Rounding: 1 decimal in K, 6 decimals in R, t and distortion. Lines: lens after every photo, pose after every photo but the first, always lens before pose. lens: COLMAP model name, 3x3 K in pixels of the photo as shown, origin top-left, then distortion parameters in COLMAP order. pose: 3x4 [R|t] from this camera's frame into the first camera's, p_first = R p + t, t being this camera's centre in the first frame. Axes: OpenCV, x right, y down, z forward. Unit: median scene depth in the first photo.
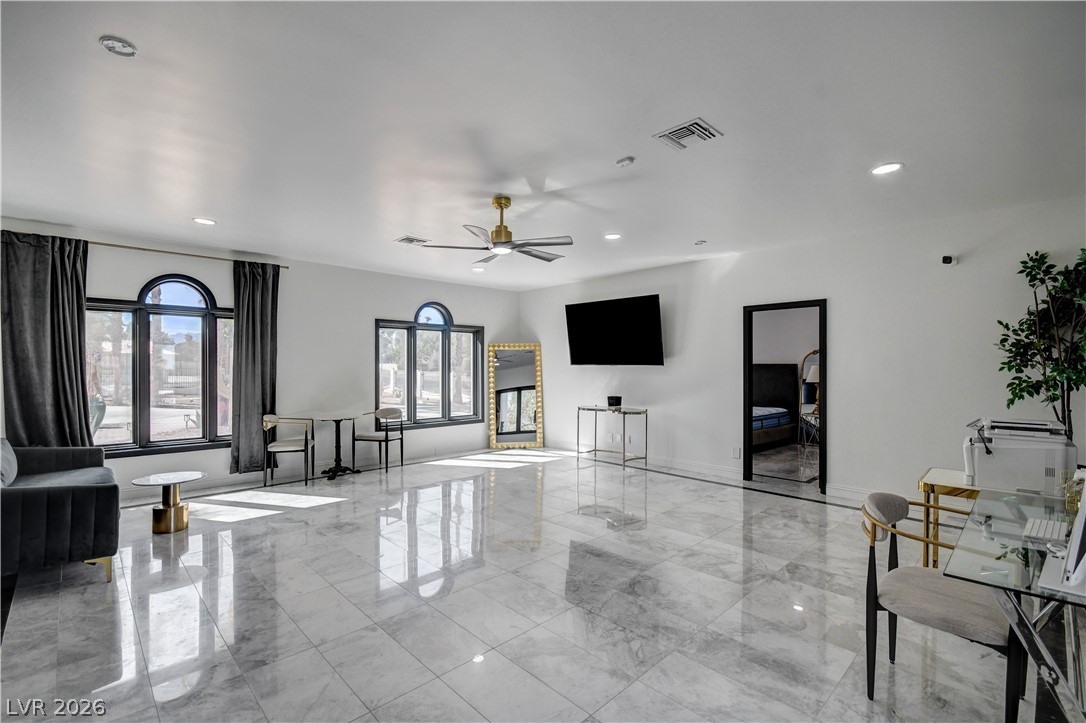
lens RADIAL K [[489.5, 0, 544.0], [0, 489.5, 364.8], [0, 0, 1]] dist [0.000296, 0.000125]
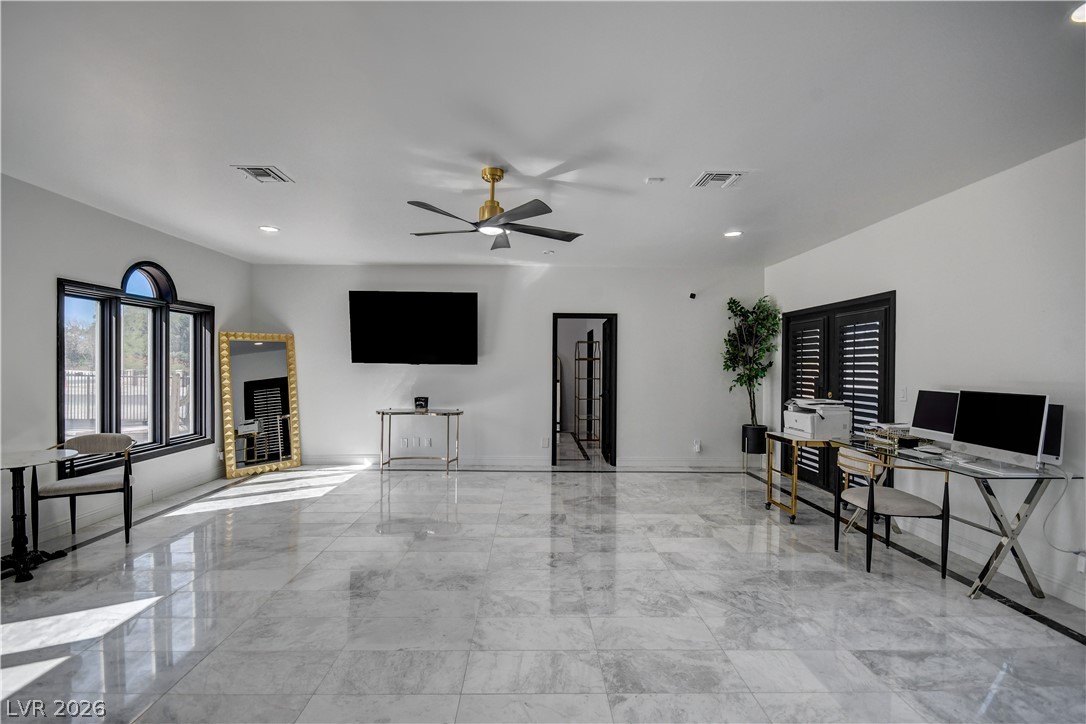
lens RADIAL K [[489.5, 0, 545.3], [0, 489.5, 366.2], [0, 0, 1]] dist [0.000296, 0.000125]
pose [[0.674234, 0.001780, 0.738515, -0.356143], [-0.009558, 0.999934, 0.006316, -0.002195], [-0.738456, -0.011317, 0.674207, 0.194279]]
